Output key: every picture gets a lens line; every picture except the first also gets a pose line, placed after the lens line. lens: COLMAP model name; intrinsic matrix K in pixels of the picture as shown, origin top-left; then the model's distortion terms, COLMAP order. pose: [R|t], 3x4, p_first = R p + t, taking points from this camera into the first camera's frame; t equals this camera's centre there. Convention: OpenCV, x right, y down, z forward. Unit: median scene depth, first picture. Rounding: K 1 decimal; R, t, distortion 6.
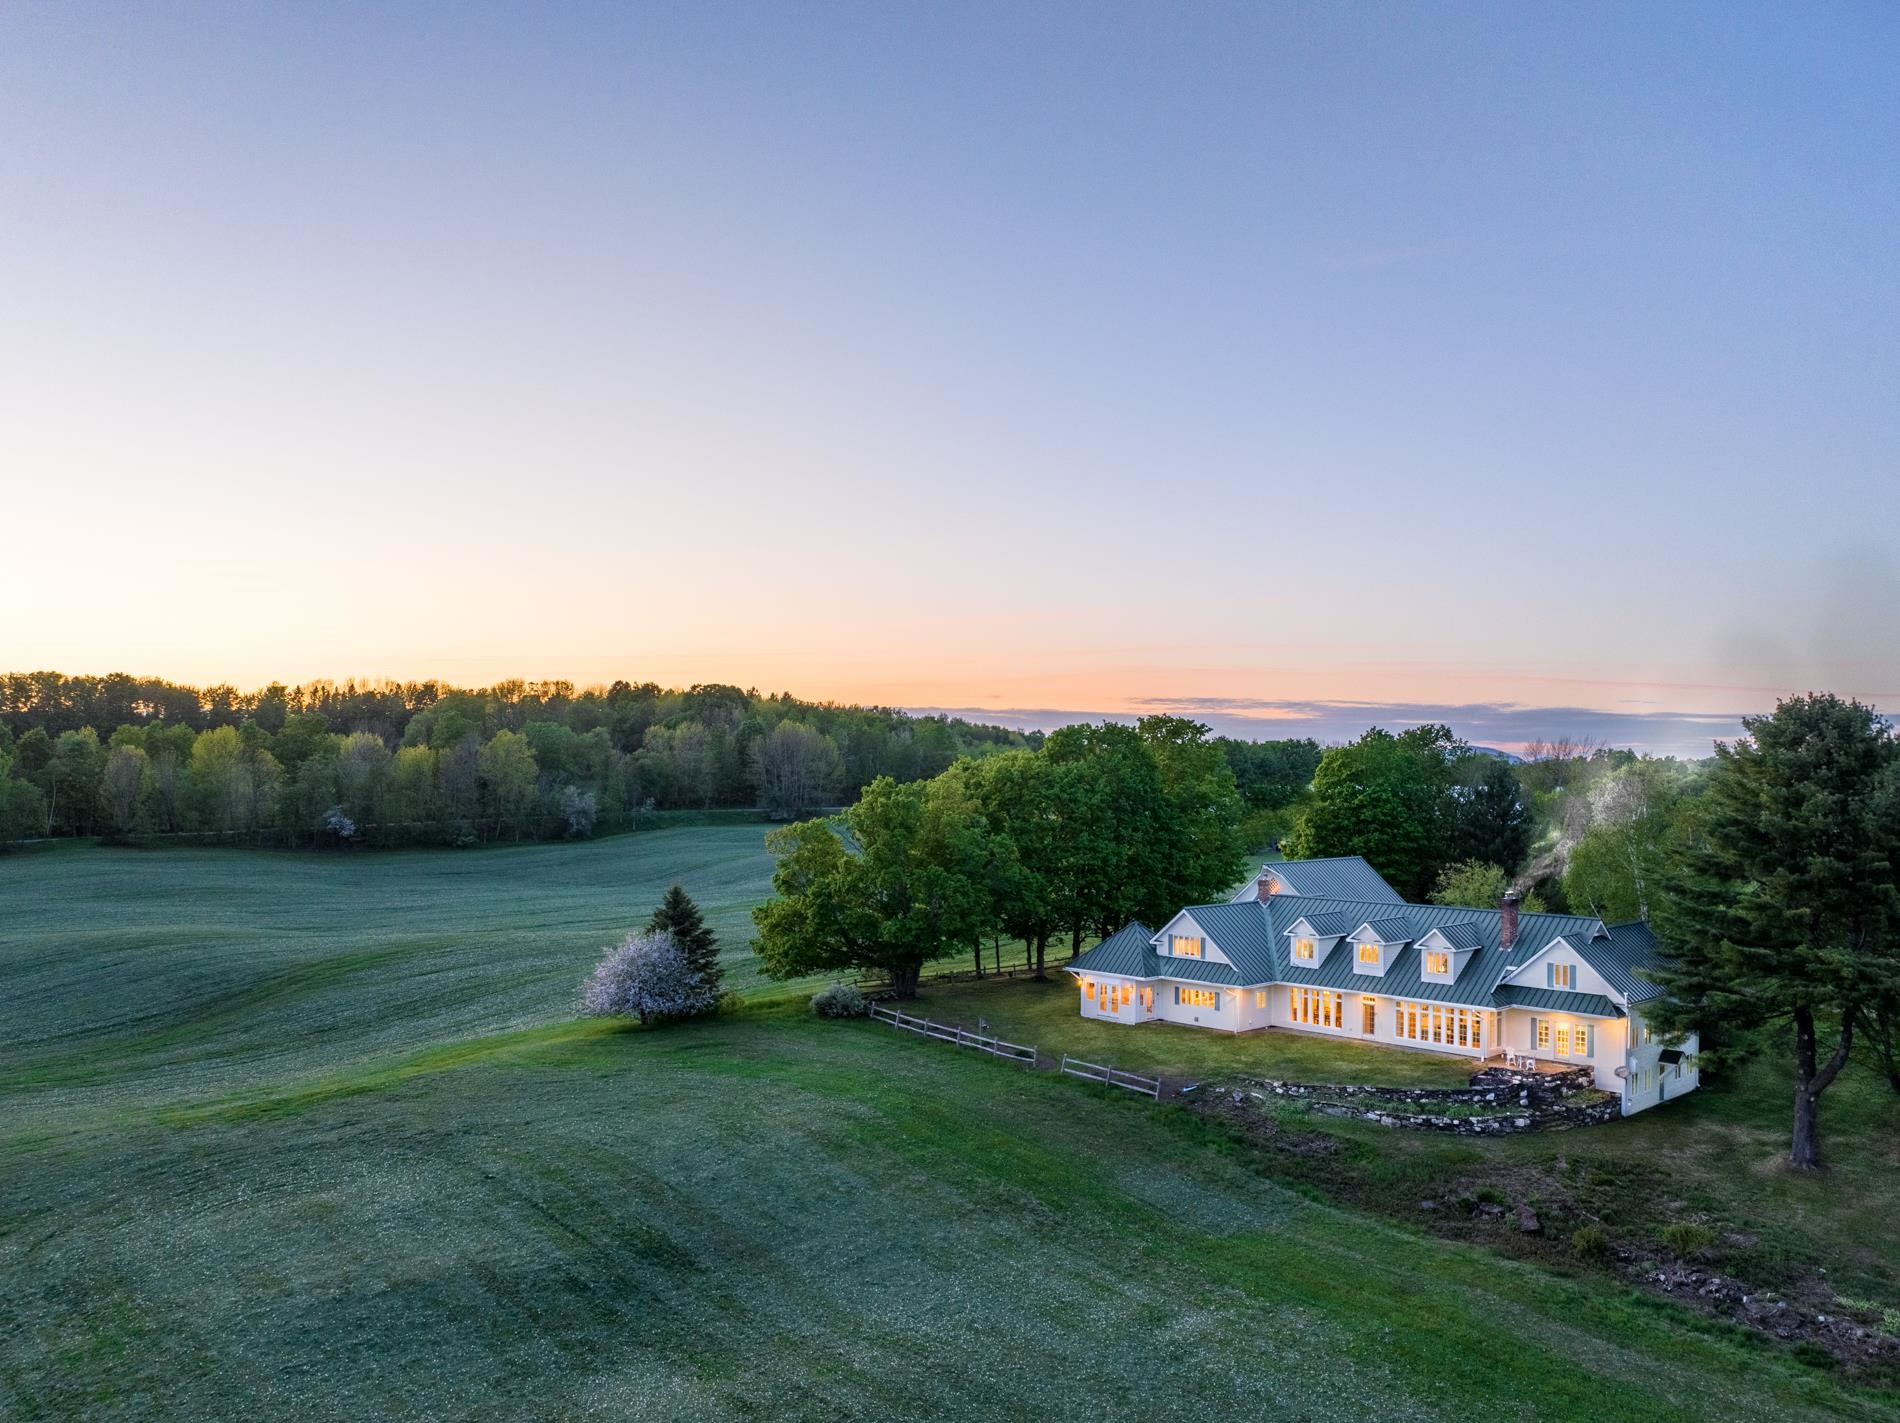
lens RADIAL K [[1350.4, 0, 950.0], [0, 1350.4, 711.5], [0, 0, 1]] dist [-0.034243, 0.000897]
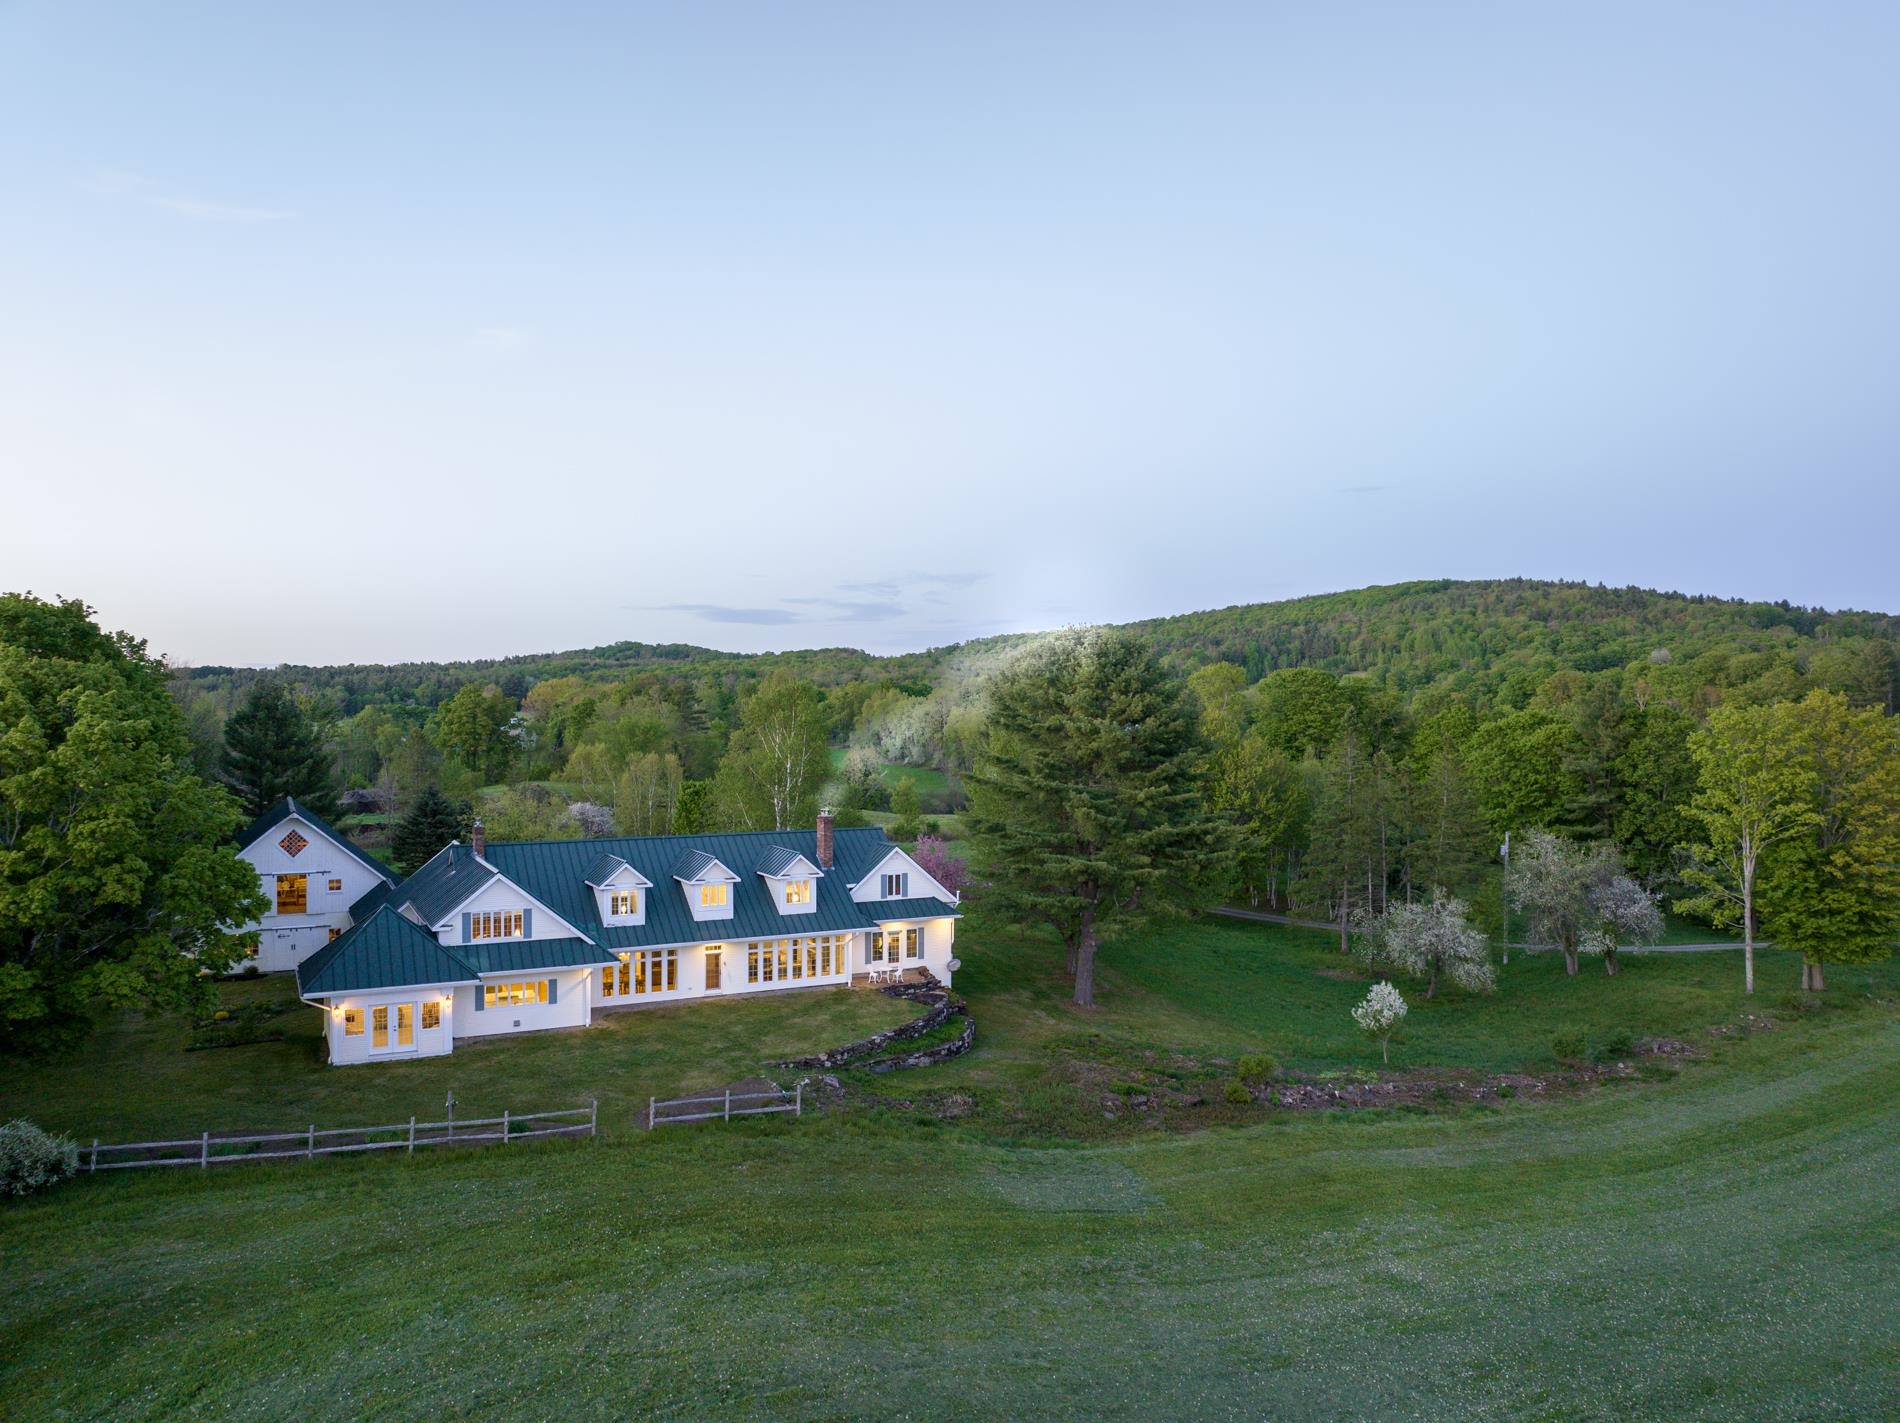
lens RADIAL K [[1350.4, 0, 950.0], [0, 1350.4, 711.5], [0, 0, 1]] dist [-0.034243, 0.000897]
pose [[0.298971, -0.008605, 0.954223, -0.471666], [-0.042270, 0.998858, 0.022251, 0.039202], [-0.953326, -0.046988, 0.298266, 0.624060]]
